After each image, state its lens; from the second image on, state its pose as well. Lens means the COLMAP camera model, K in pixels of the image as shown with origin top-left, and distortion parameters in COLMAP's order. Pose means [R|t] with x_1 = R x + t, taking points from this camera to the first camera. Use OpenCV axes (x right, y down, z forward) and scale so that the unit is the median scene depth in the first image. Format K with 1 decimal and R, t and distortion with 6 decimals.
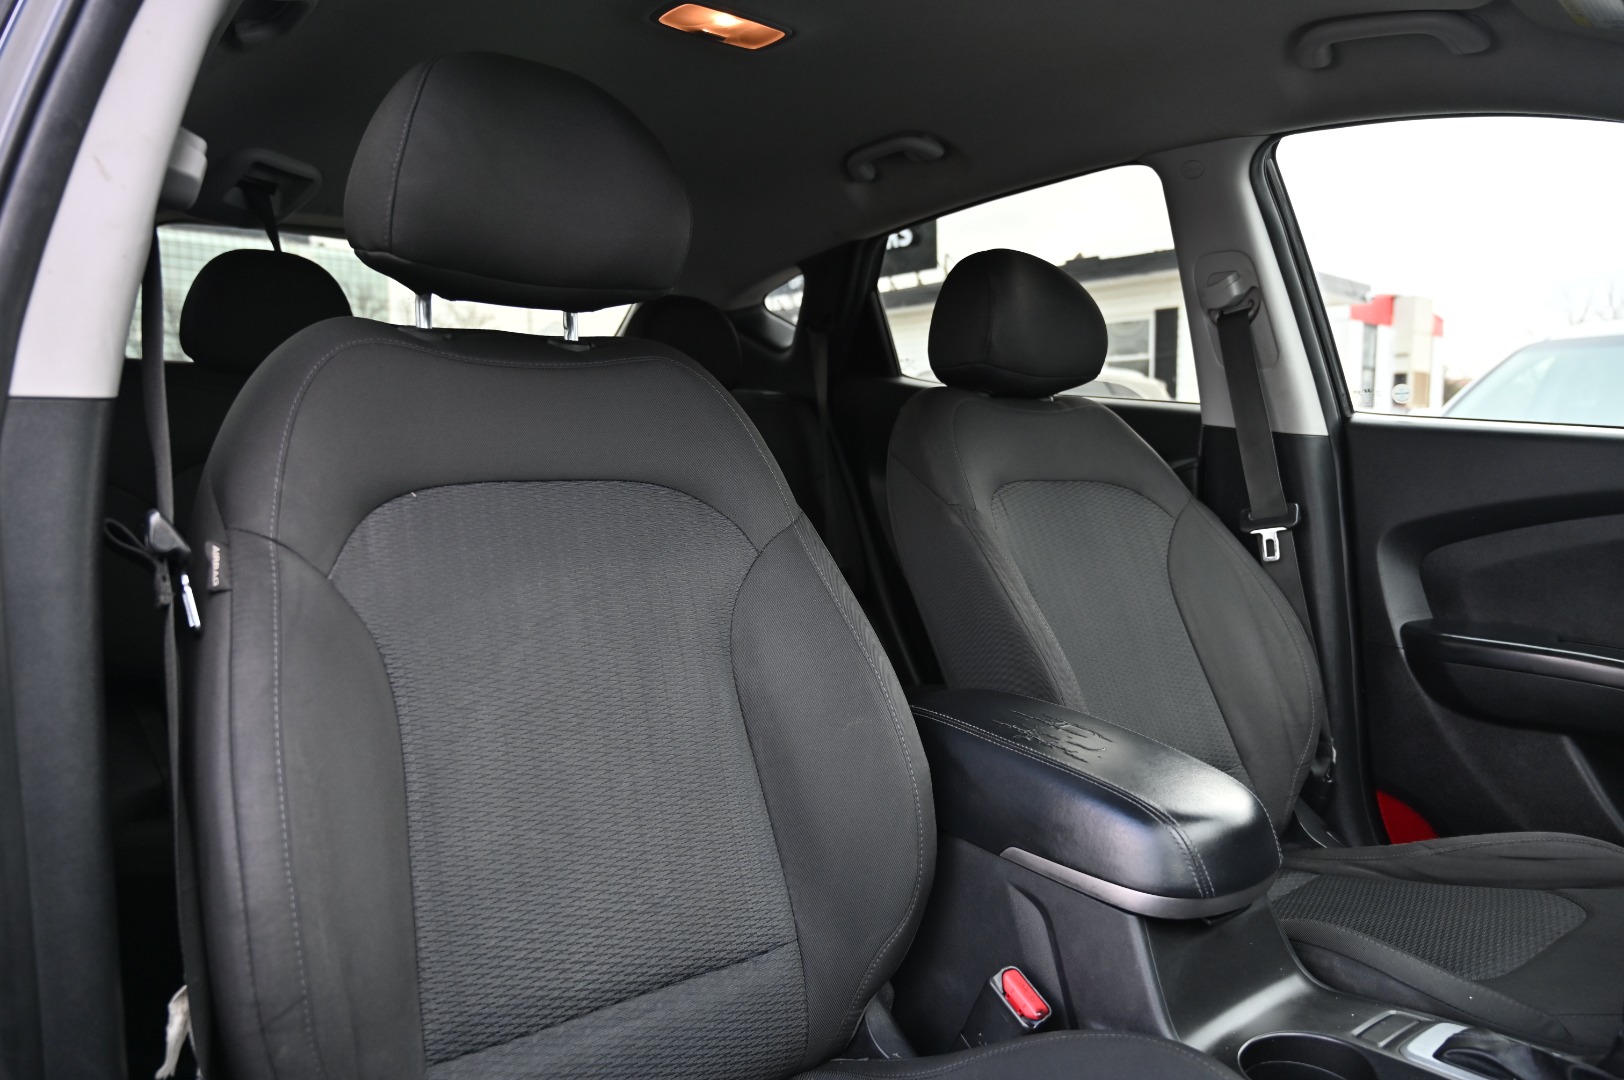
lens RADIAL K [[1085.9, 0, 815.2], [0, 1085.9, 541.2], [0, 0, 1]] dist [-0.007540, 0.002037]
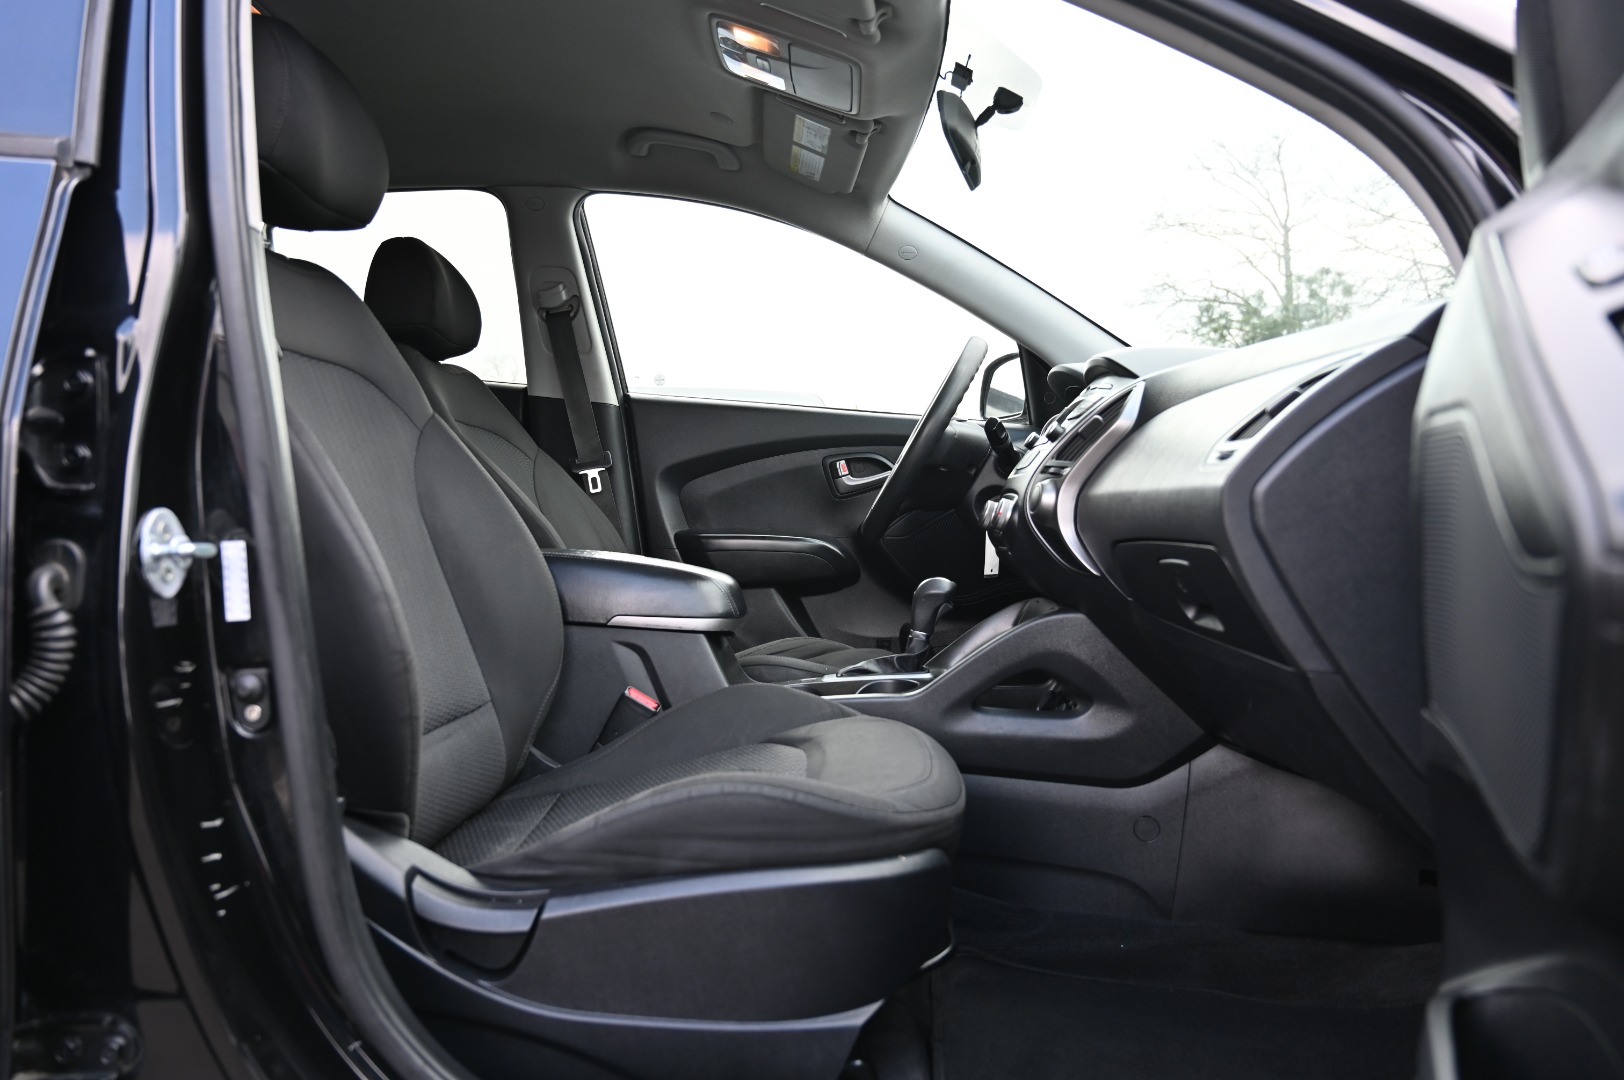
lens RADIAL K [[1219.5, 0, 808.2], [0, 1219.5, 539.6], [0, 0, 1]] dist [-0.002227, -0.000579]
pose [[0.655395, -0.021052, 0.754993, -0.585260], [0.071687, 0.996833, -0.034434, 0.152537], [-0.751876, 0.076691, 0.654829, -0.224669]]
